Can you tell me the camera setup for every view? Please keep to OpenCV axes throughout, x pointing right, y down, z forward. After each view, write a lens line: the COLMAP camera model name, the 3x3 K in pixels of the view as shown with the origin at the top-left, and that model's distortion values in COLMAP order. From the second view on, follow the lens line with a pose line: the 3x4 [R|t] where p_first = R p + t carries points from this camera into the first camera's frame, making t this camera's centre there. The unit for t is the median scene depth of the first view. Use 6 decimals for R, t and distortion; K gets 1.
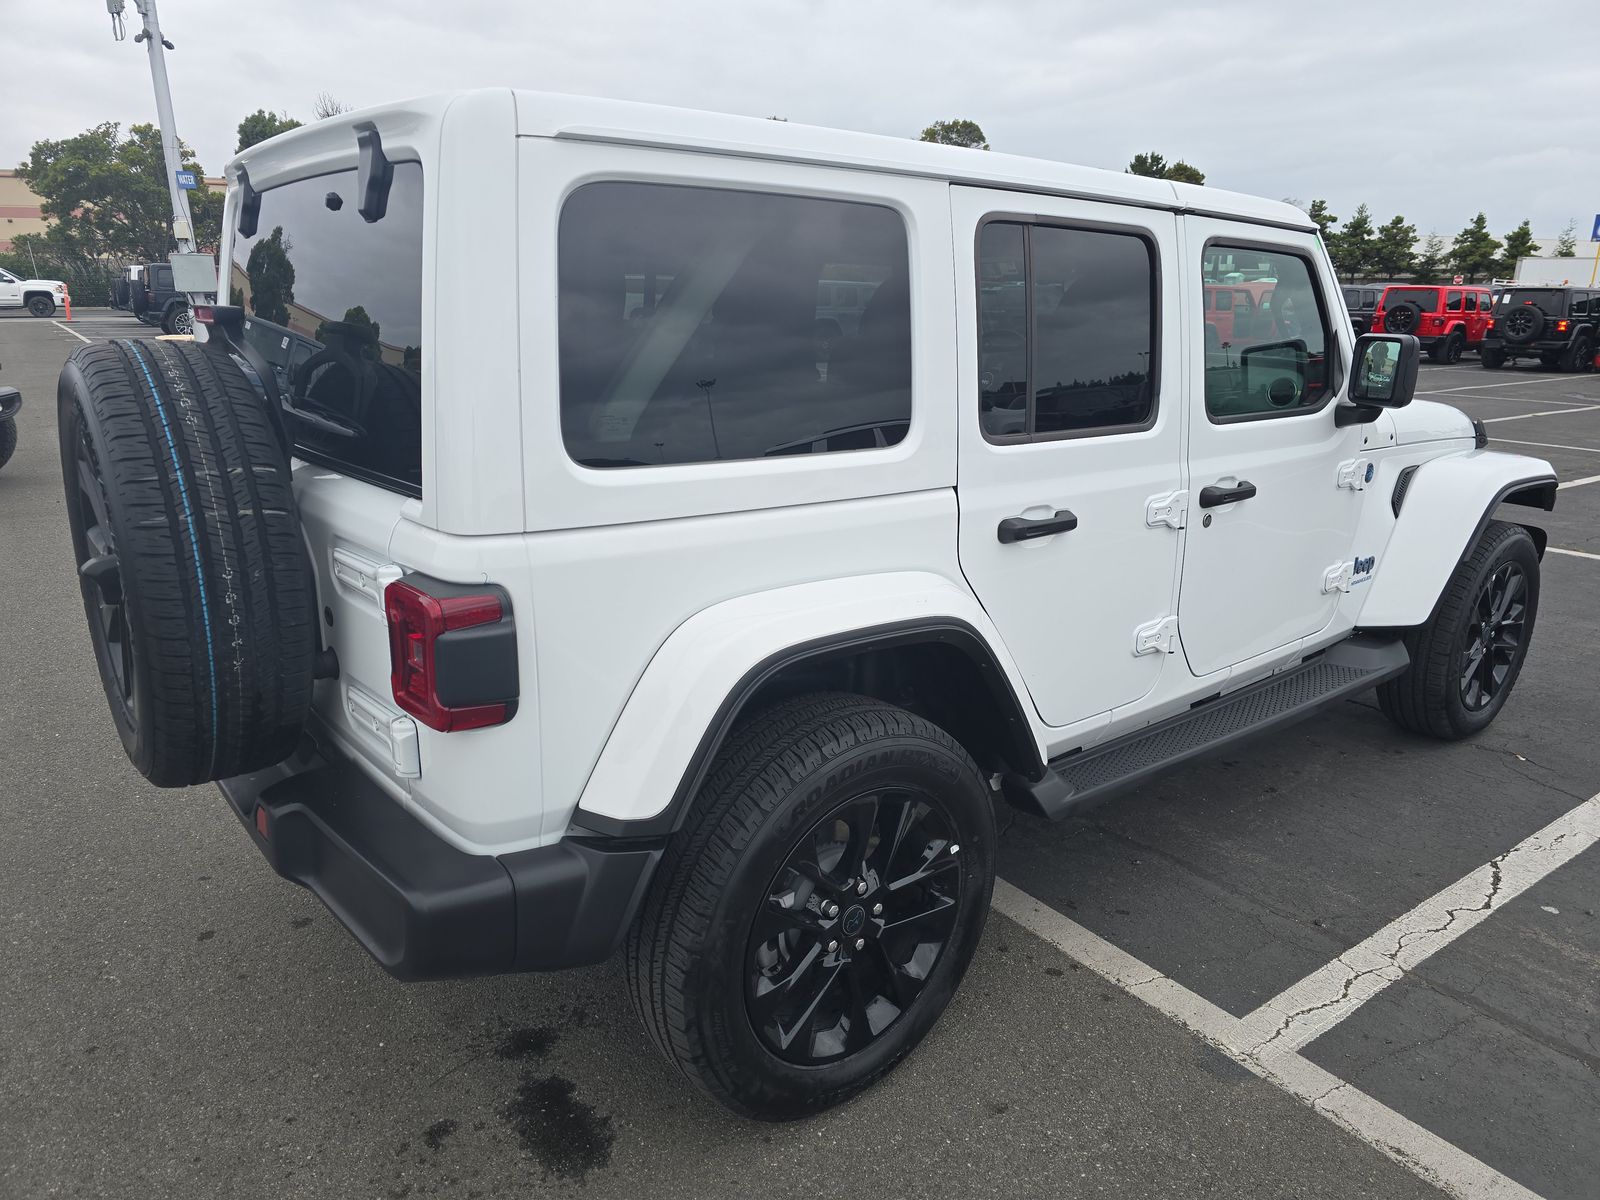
lens RADIAL K [[1098.1, 0, 810.9], [0, 1098.1, 595.9], [0, 0, 1]] dist [0.064421, -0.056074]
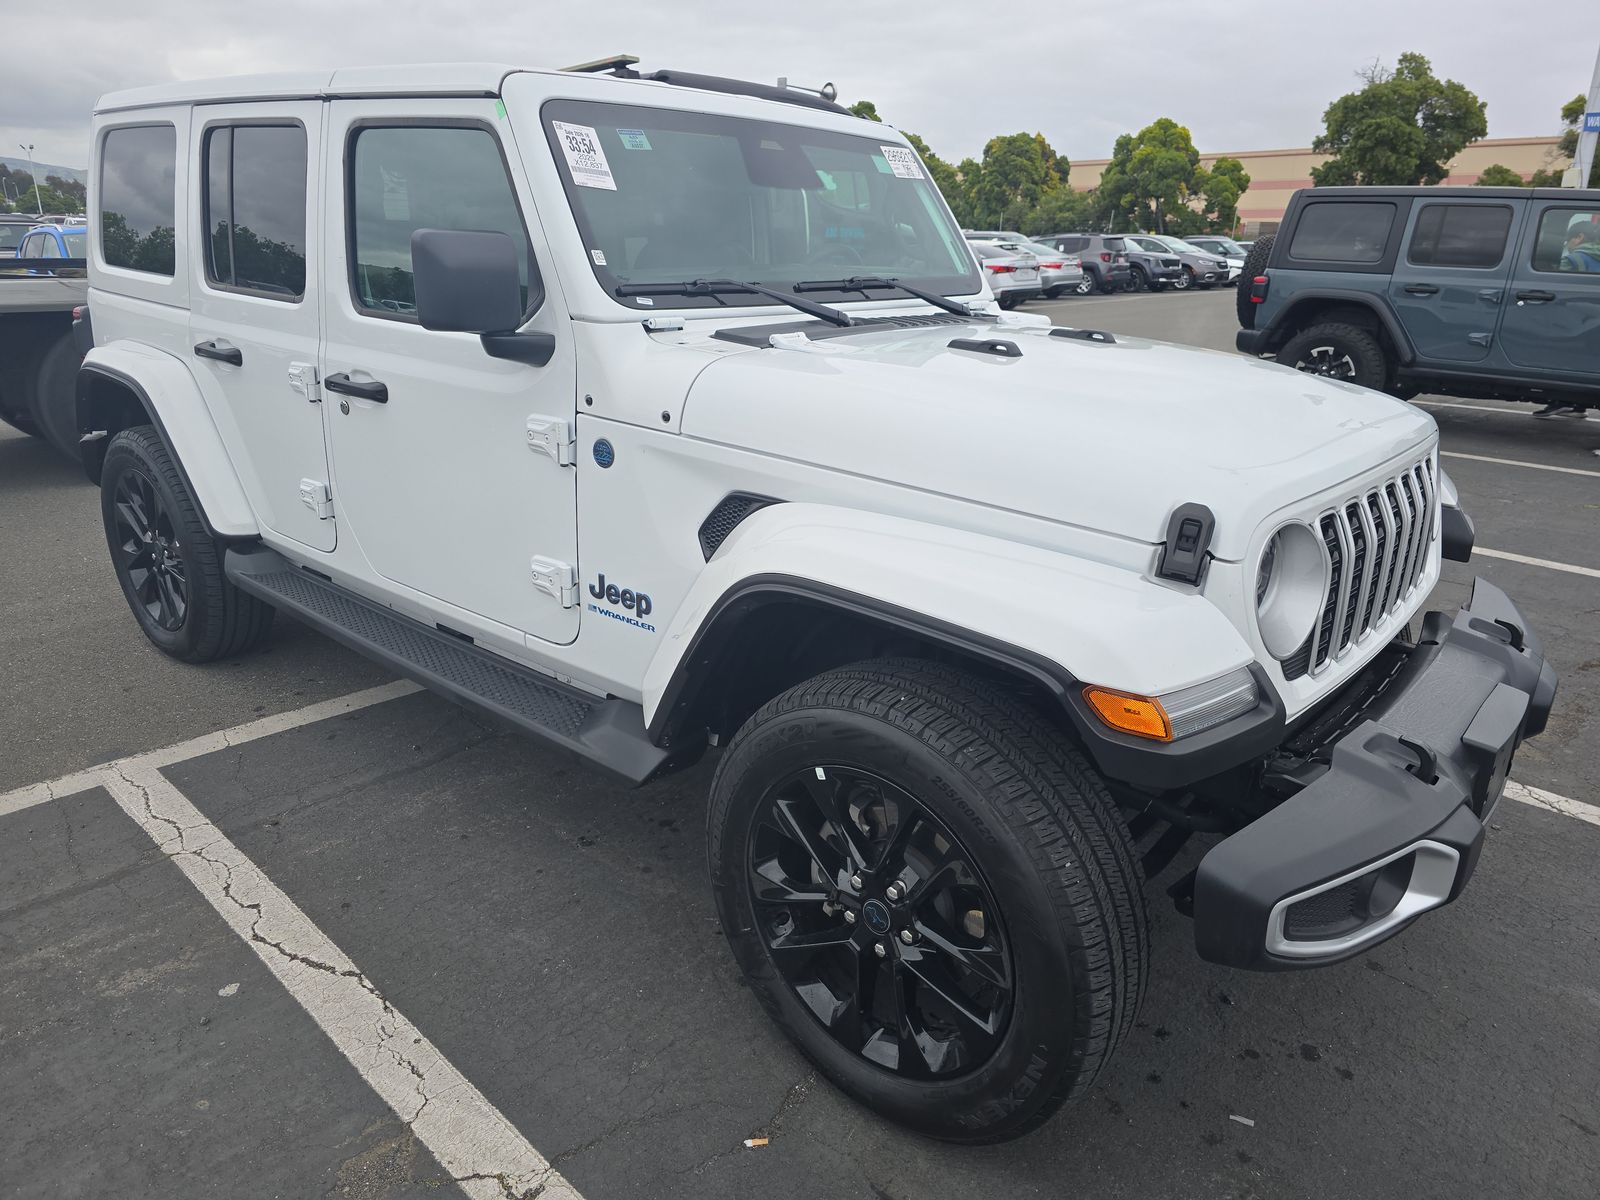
lens RADIAL K [[1098.1, 0, 810.9], [0, 1098.1, 595.9], [0, 0, 1]] dist [0.064421, -0.056074]
pose [[0.161398, 0.299178, -0.940448, 1.434539], [-0.292040, 0.924741, 0.244062, -0.281344], [0.942689, 0.235258, 0.236623, 1.194374]]
